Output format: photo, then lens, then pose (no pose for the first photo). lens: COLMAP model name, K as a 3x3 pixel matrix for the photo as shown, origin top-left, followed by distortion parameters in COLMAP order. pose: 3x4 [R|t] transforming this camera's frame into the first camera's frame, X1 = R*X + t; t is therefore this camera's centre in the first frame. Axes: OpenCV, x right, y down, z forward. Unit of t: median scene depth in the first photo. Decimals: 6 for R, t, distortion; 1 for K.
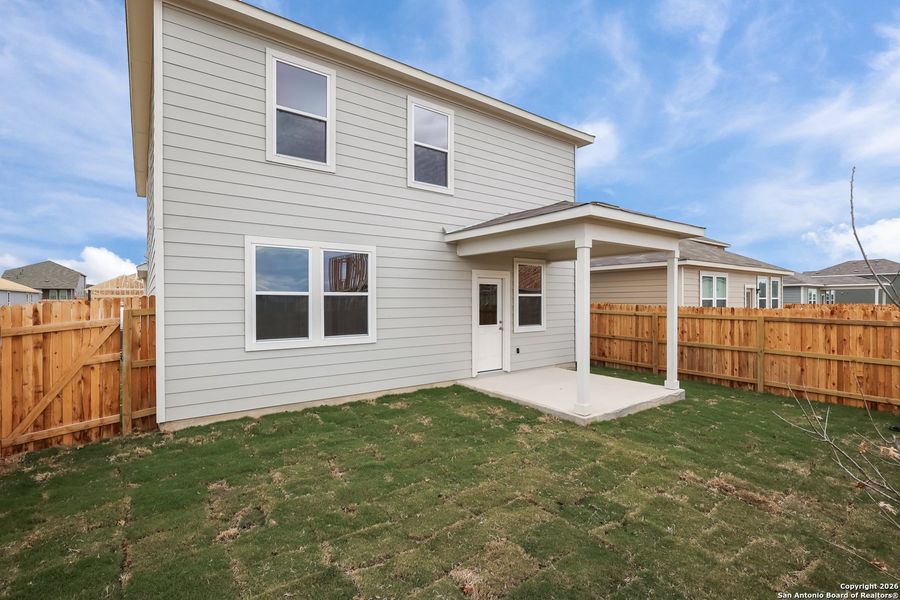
lens RADIAL K [[394.0, 0, 450.0], [0, 394.0, 300.0], [0, 0, 1]] dist [-0.001497, -0.000031]
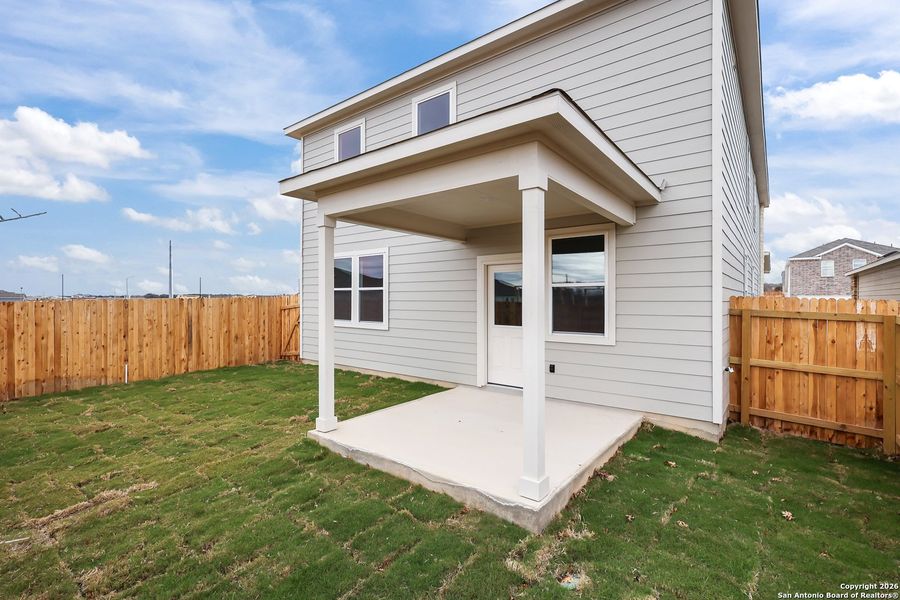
lens RADIAL K [[416.8, 0, 450.0], [0, 416.8, 300.0], [0, 0, 1]] dist [0.001591, -0.000078]
pose [[0.292273, 0.016917, -0.956185, 1.056819], [0.005206, 0.999801, 0.019280, -0.003712], [0.956321, -0.010613, 0.292127, 0.836186]]
